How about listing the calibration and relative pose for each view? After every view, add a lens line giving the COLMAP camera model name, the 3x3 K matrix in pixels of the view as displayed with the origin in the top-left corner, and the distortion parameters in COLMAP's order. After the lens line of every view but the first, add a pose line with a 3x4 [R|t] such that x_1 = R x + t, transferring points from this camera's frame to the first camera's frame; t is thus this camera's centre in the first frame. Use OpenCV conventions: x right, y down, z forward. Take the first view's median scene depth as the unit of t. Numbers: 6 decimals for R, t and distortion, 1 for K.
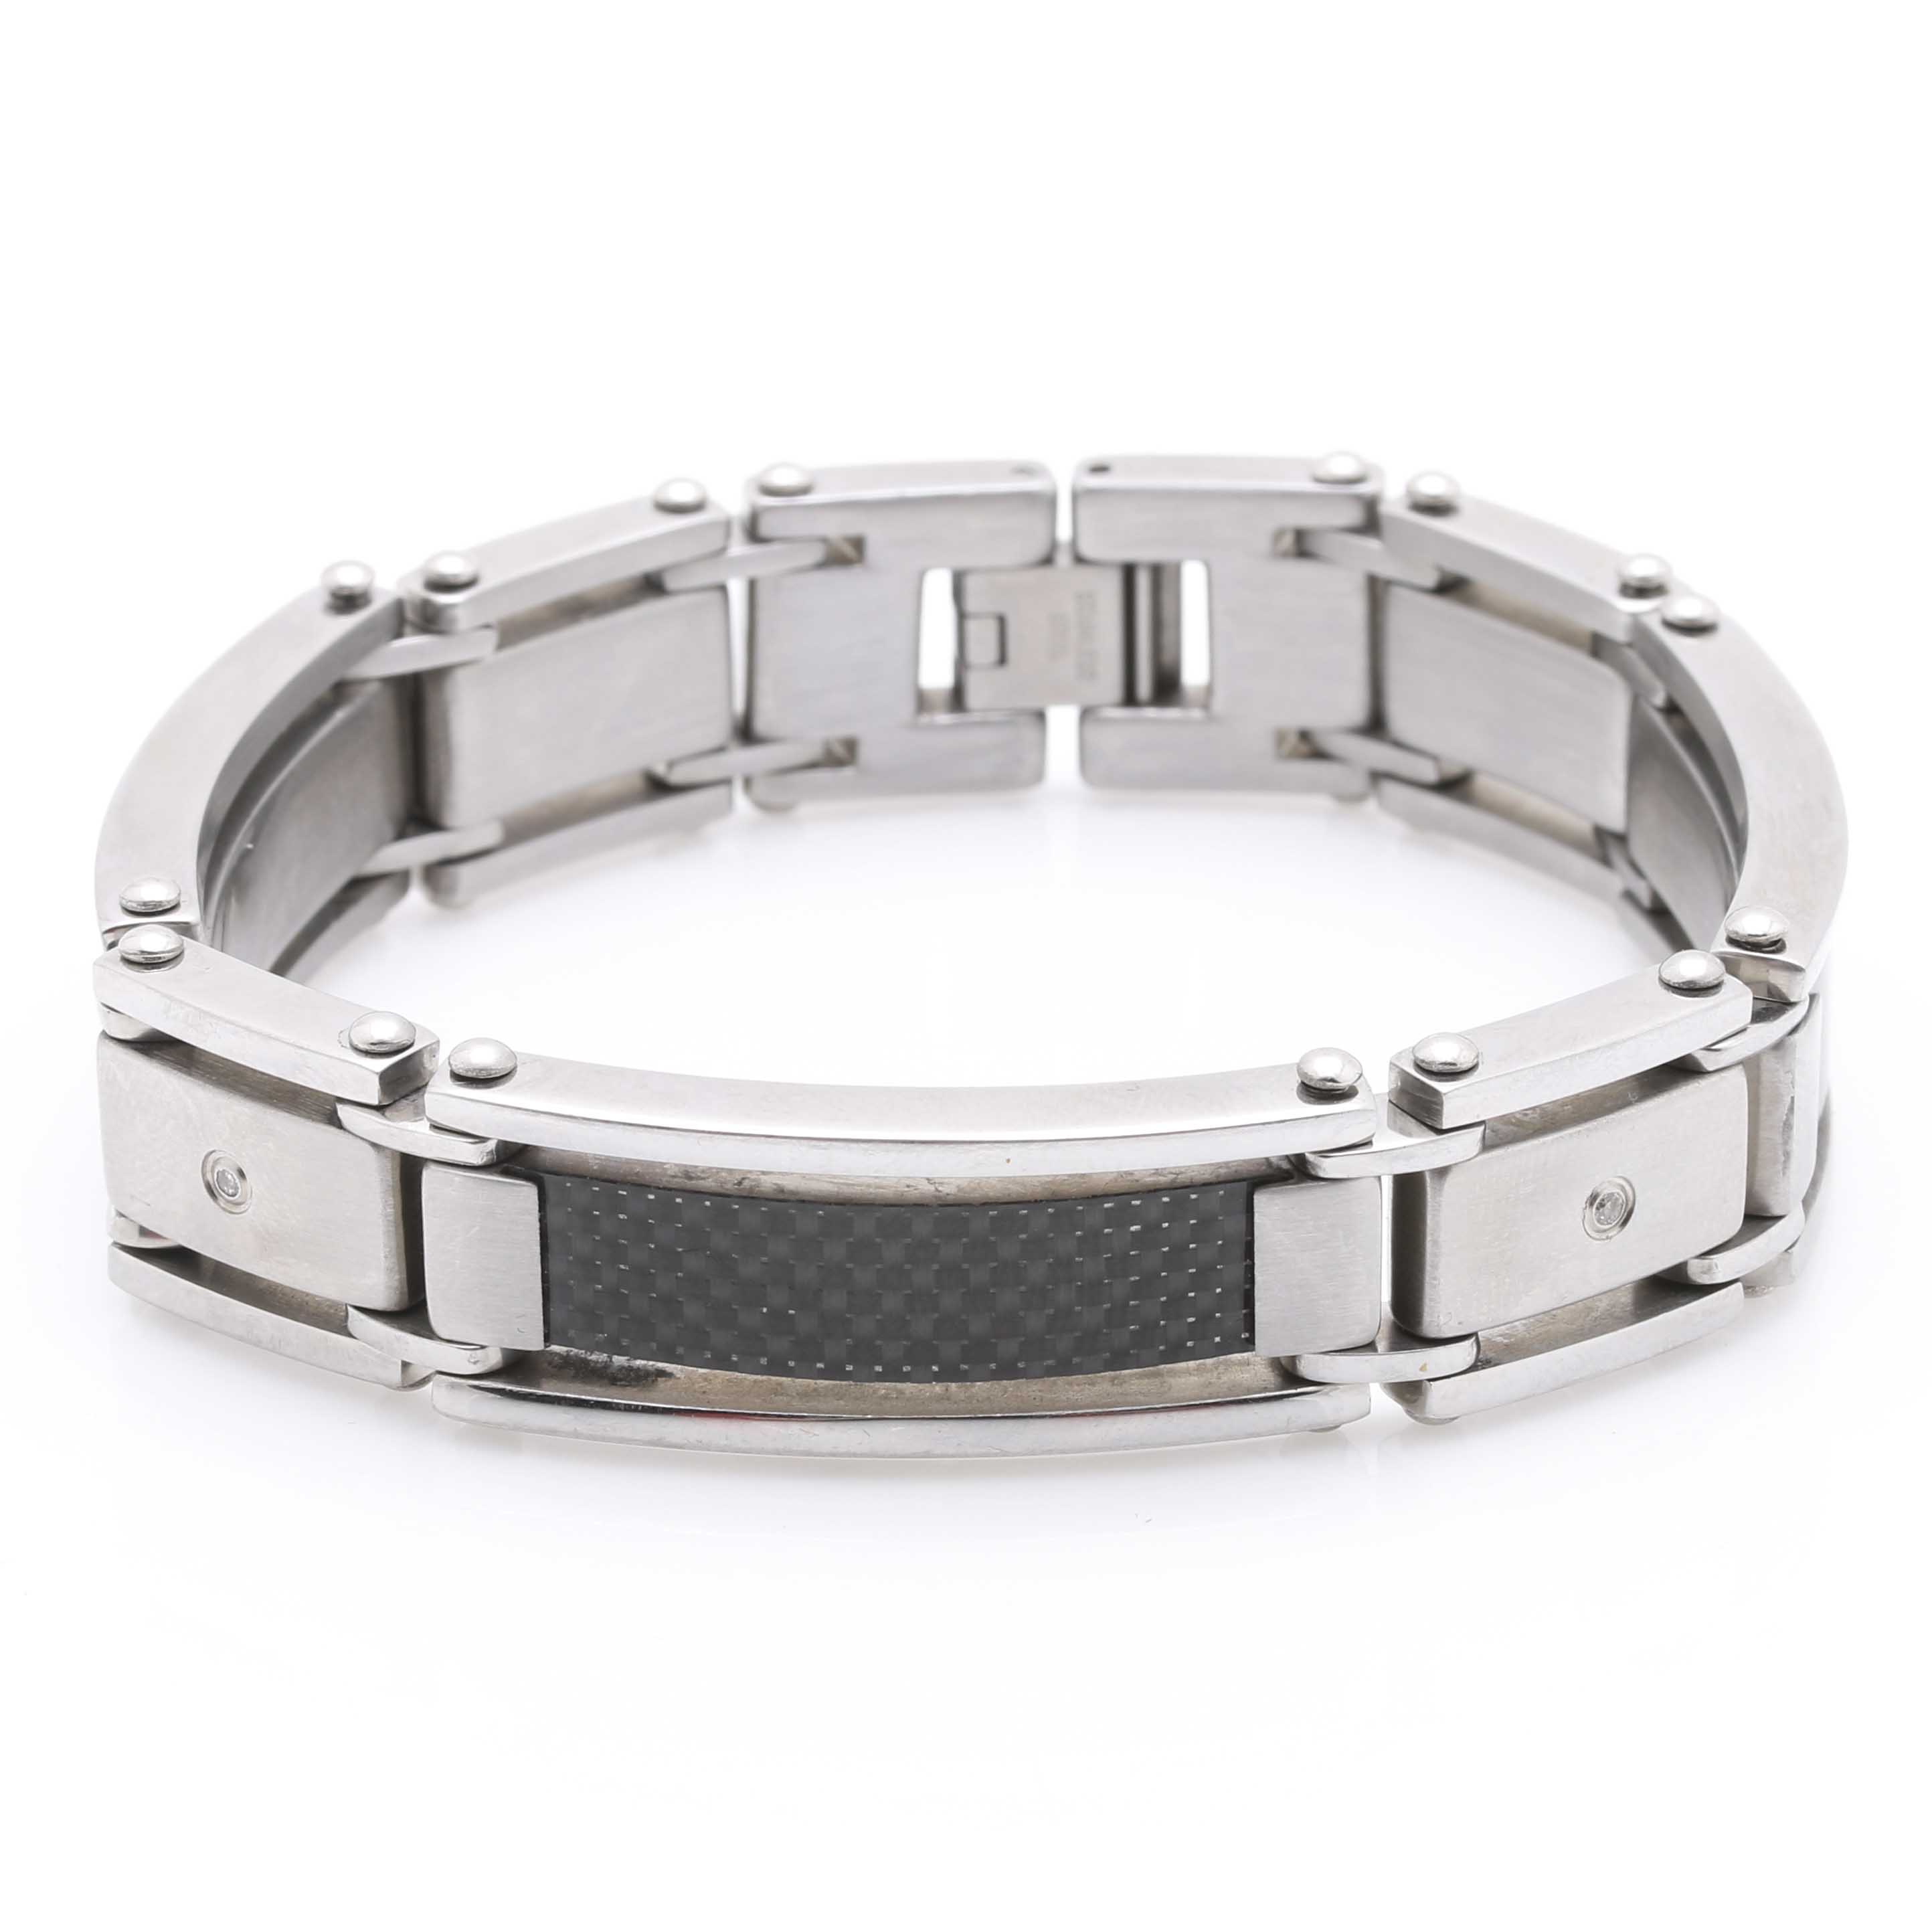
lens RADIAL K [[9144.5, 0, 966.0], [0, 9144.5, 966.0], [0, 0, 1]] dist [-0.305419, 3.360417]
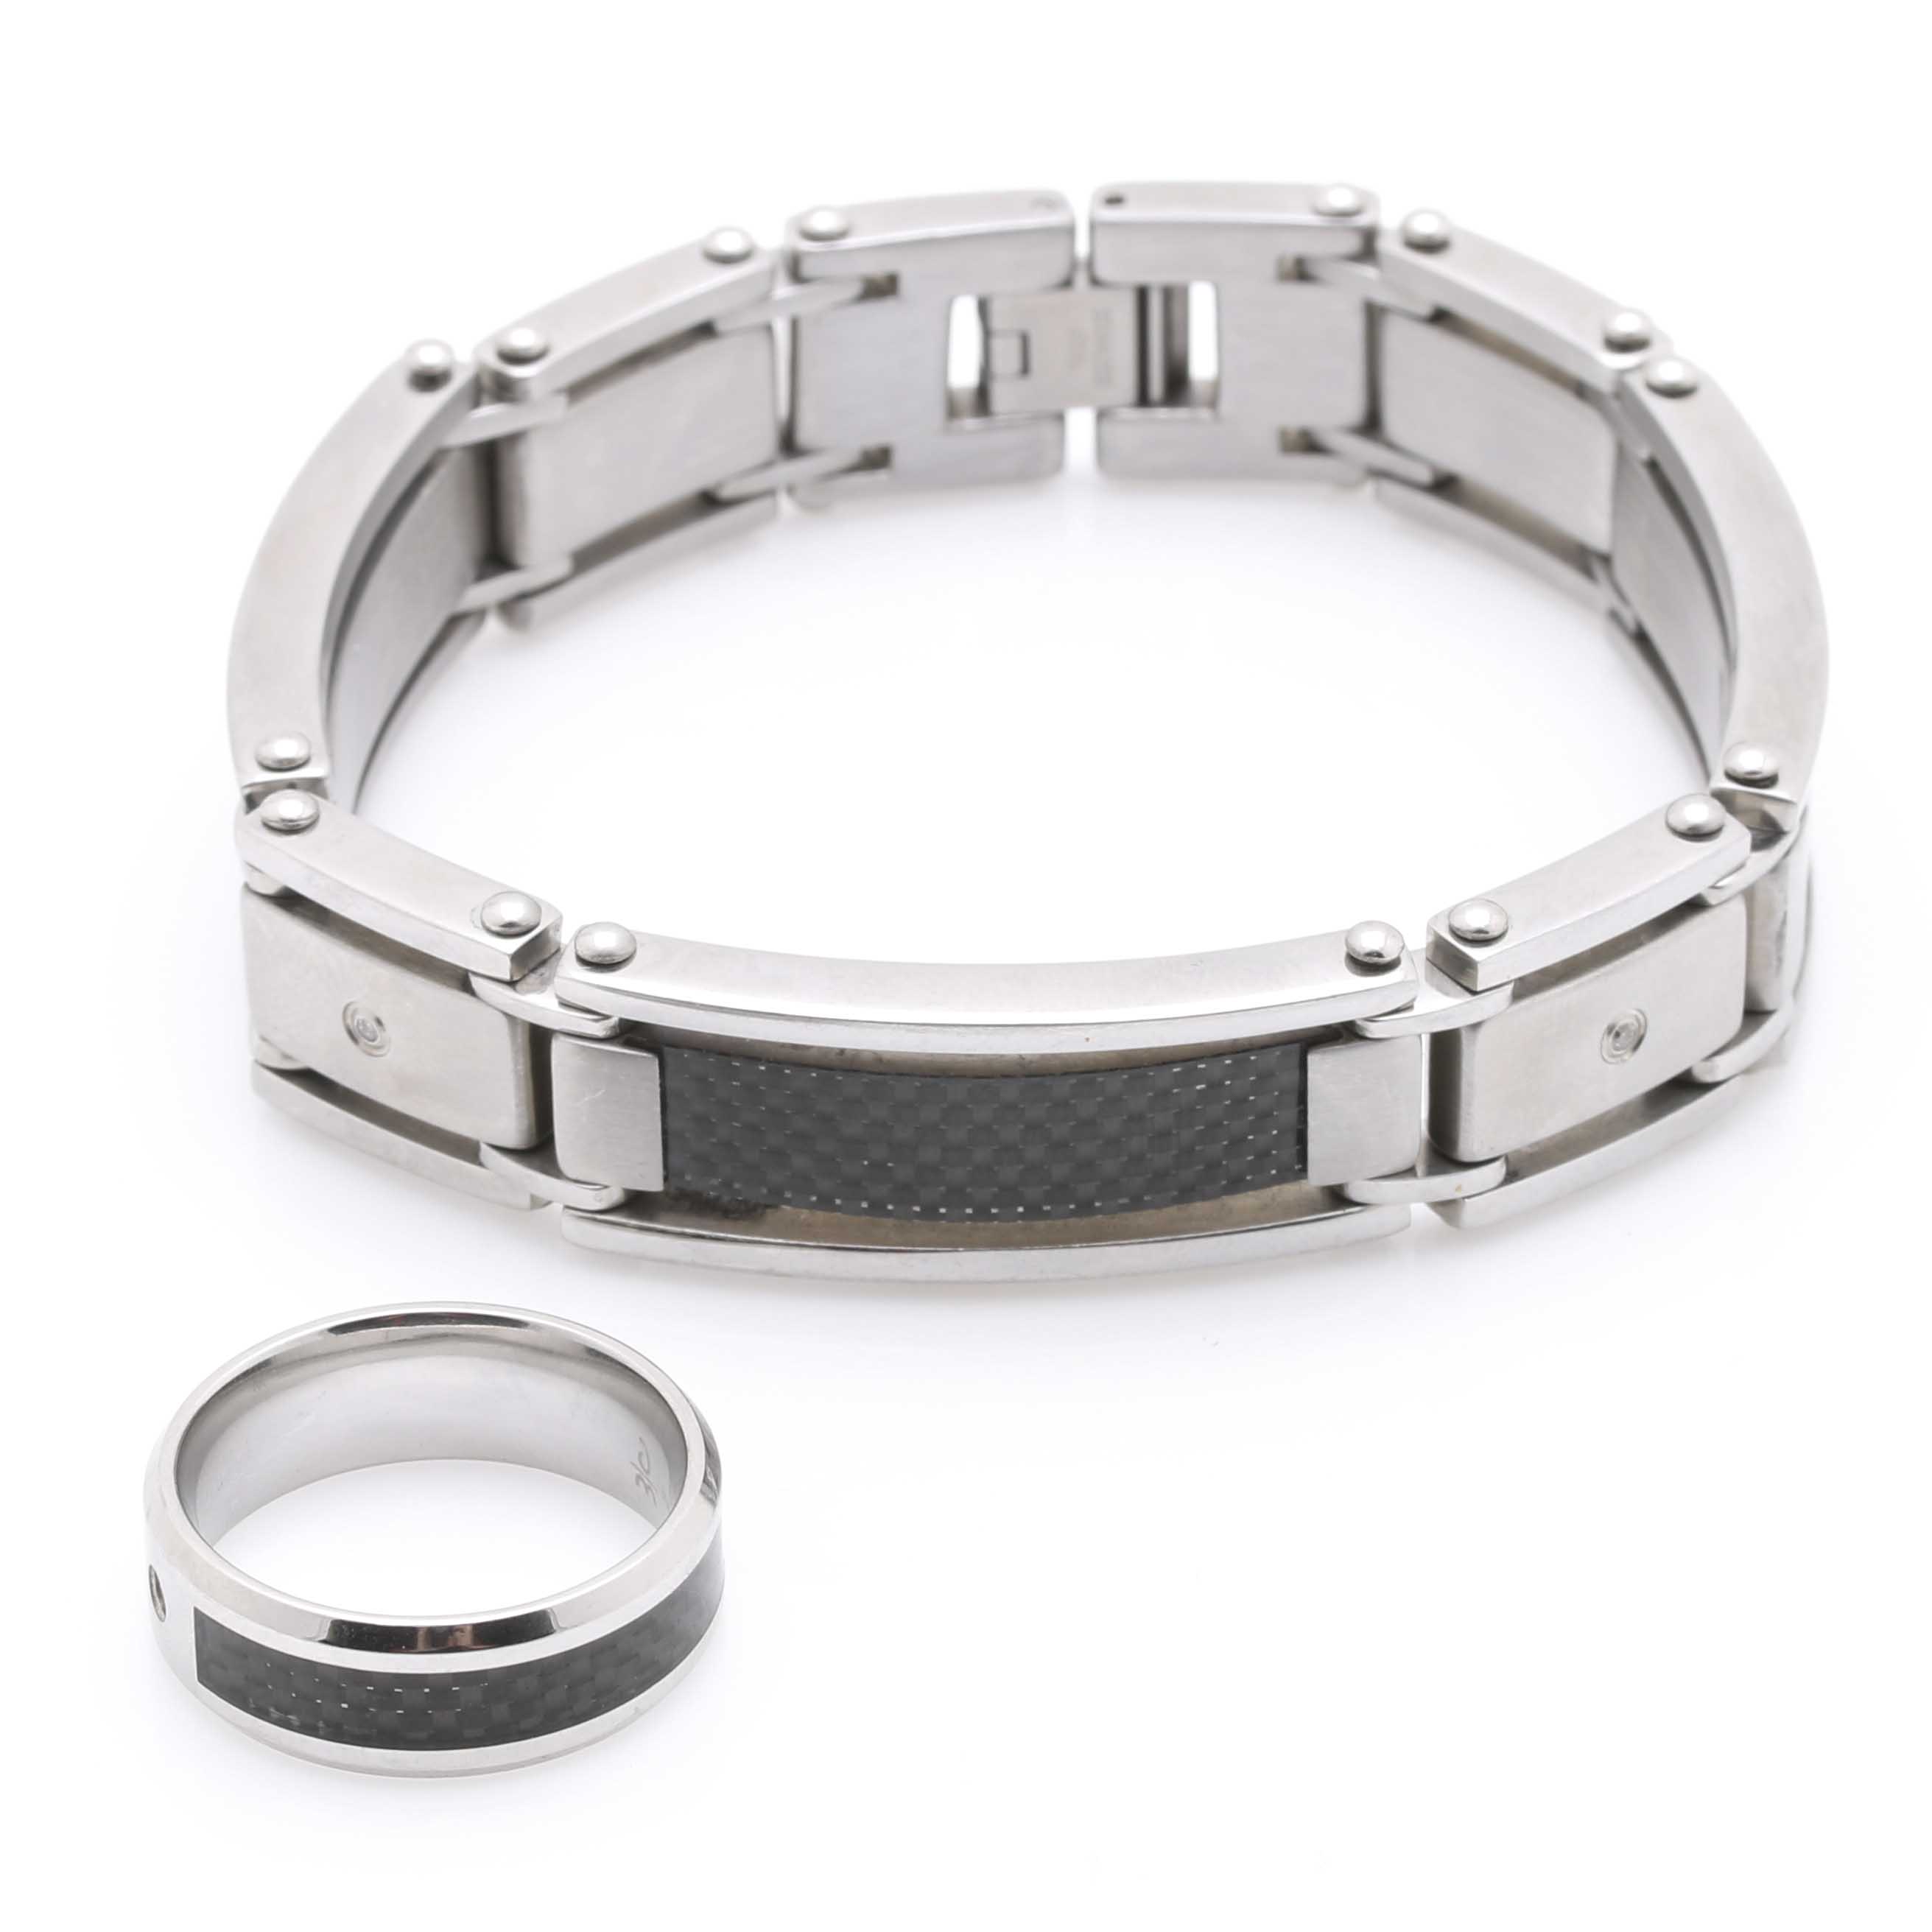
lens RADIAL K [[9144.5, 0, 966.0], [0, 9144.5, 966.0], [0, 0, 1]] dist [-0.305419, 3.360417]
pose [[0.999558, -0.021342, 0.020694, -0.031305], [0.018033, 0.988727, 0.148638, -0.145419], [-0.023633, -0.148199, 0.988675, -0.087596]]
